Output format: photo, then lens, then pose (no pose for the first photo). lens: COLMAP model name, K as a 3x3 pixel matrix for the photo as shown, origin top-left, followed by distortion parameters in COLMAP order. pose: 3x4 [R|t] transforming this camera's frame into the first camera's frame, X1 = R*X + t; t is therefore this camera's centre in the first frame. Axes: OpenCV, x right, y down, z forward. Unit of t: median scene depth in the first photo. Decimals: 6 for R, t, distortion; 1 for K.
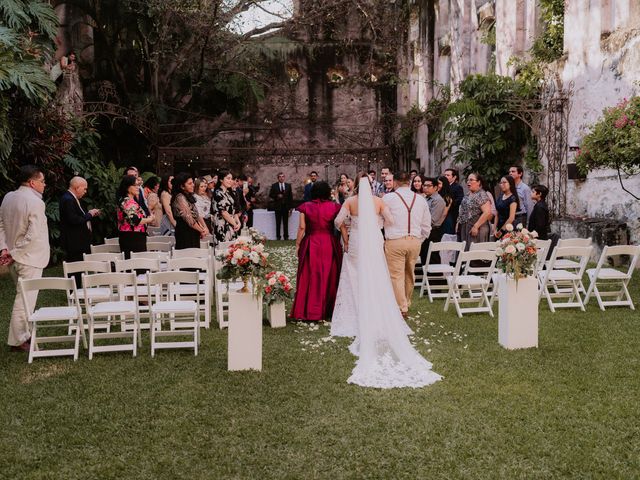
lens RADIAL K [[696.4, 0, 320.0], [0, 696.4, 240.0], [0, 0, 1]] dist [0.001800, 0.007856]
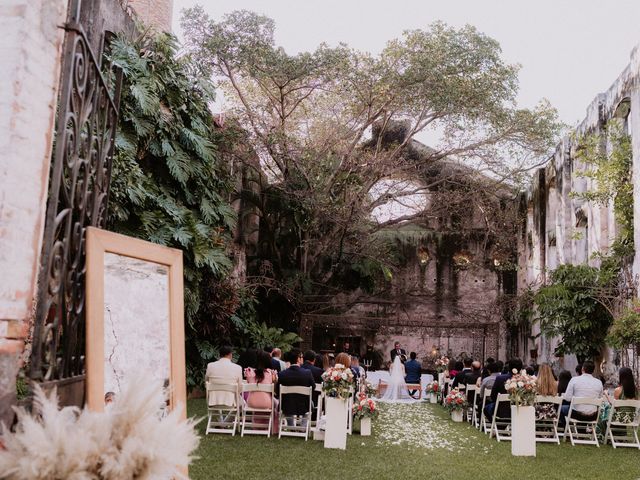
lens RADIAL K [[696.4, 0, 320.0], [0, 696.4, 240.0], [0, 0, 1]] dist [0.001800, 0.007856]
pose [[0.977178, 0.024754, -0.210973, 0.045299], [-0.076193, 0.967942, -0.239339, 0.026697], [0.198285, 0.249952, 0.947738, -0.155683]]
